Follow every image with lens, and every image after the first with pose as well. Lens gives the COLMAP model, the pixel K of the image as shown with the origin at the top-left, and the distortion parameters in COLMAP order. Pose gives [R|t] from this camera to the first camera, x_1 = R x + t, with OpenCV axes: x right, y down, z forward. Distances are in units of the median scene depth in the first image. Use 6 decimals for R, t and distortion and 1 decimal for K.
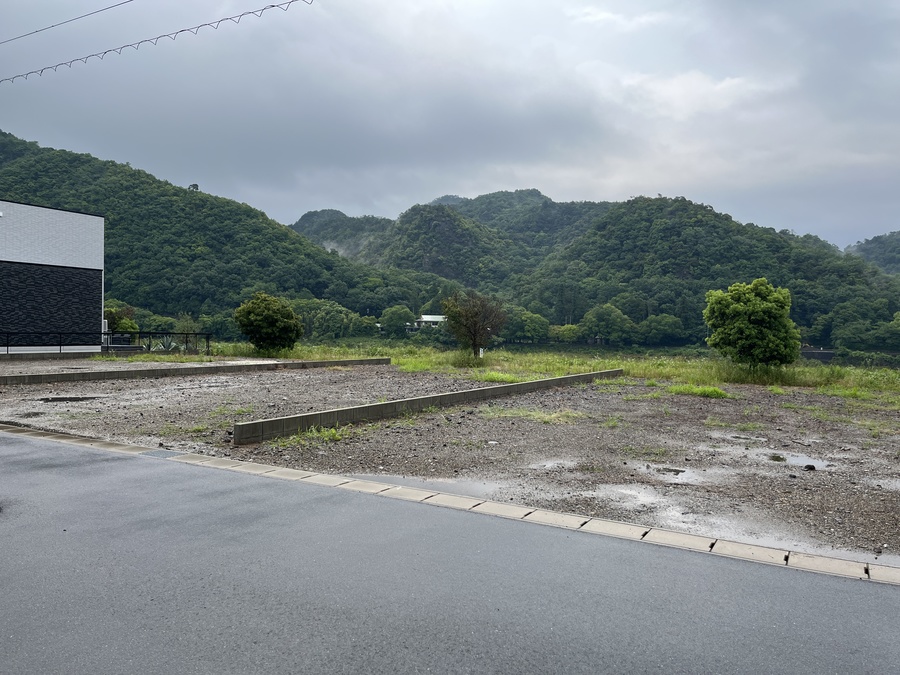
lens RADIAL K [[683.6, 0, 450.6], [0, 683.6, 342.5], [0, 0, 1]] dist [0.043680, -0.038351]
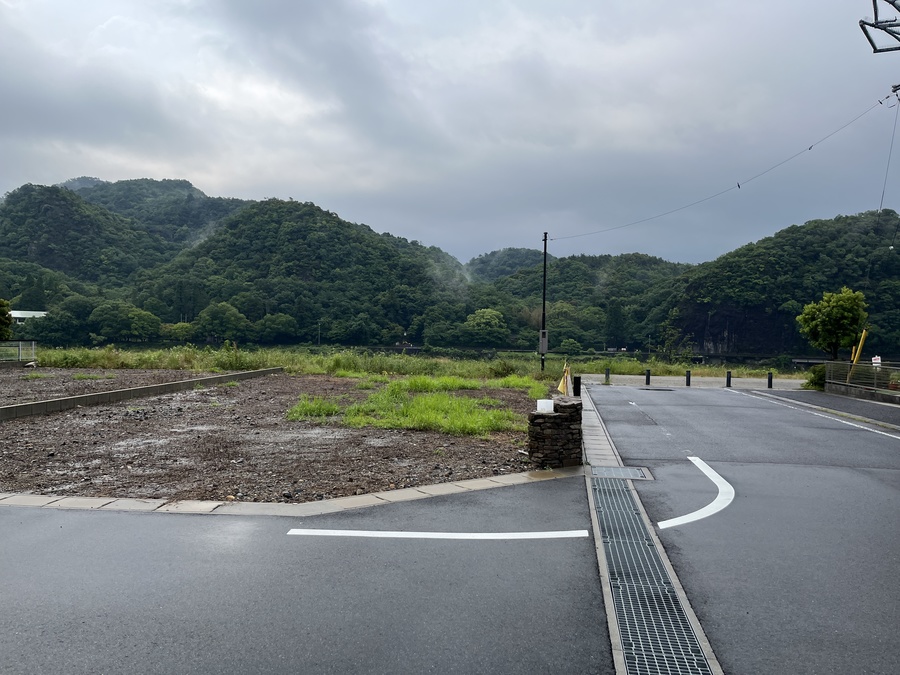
lens RADIAL K [[683.6, 0, 448.8], [0, 683.6, 344.7], [0, 0, 1]] dist [0.043680, -0.038351]
pose [[0.894500, -0.005801, 0.447030, 0.063198], [0.004581, 0.999982, 0.003811, 0.002638], [-0.447044, -0.001361, 0.894511, -0.034921]]
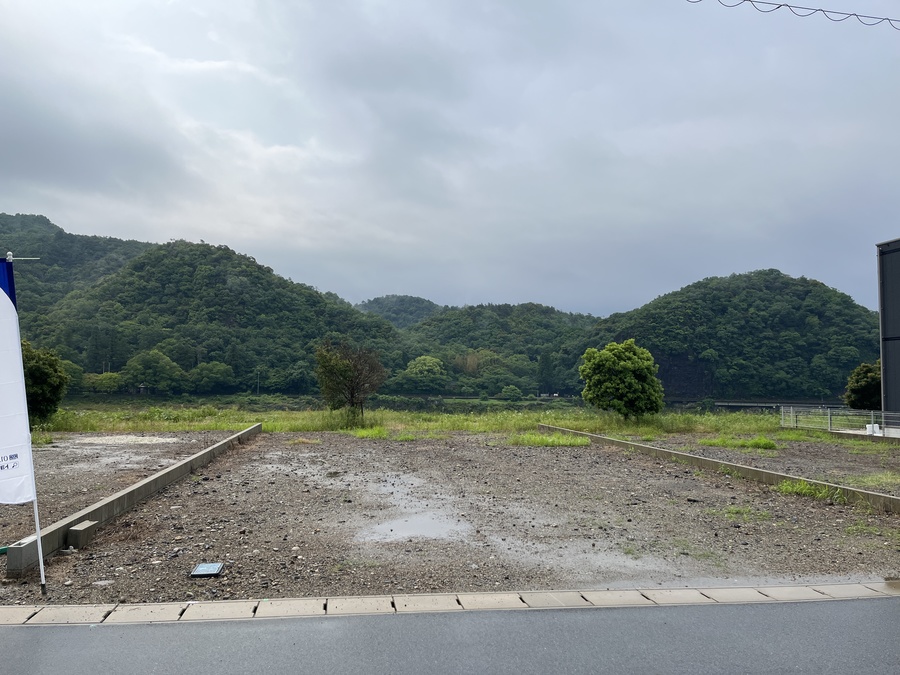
lens RADIAL K [[683.6, 0, 448.4], [0, 683.6, 335.4], [0, 0, 1]] dist [0.043680, -0.038351]
pose [[0.784320, 0.033872, 0.619431, -0.031033], [0.015114, 0.997169, -0.073664, -0.001258], [-0.620172, 0.067139, 0.781587, 0.018273]]
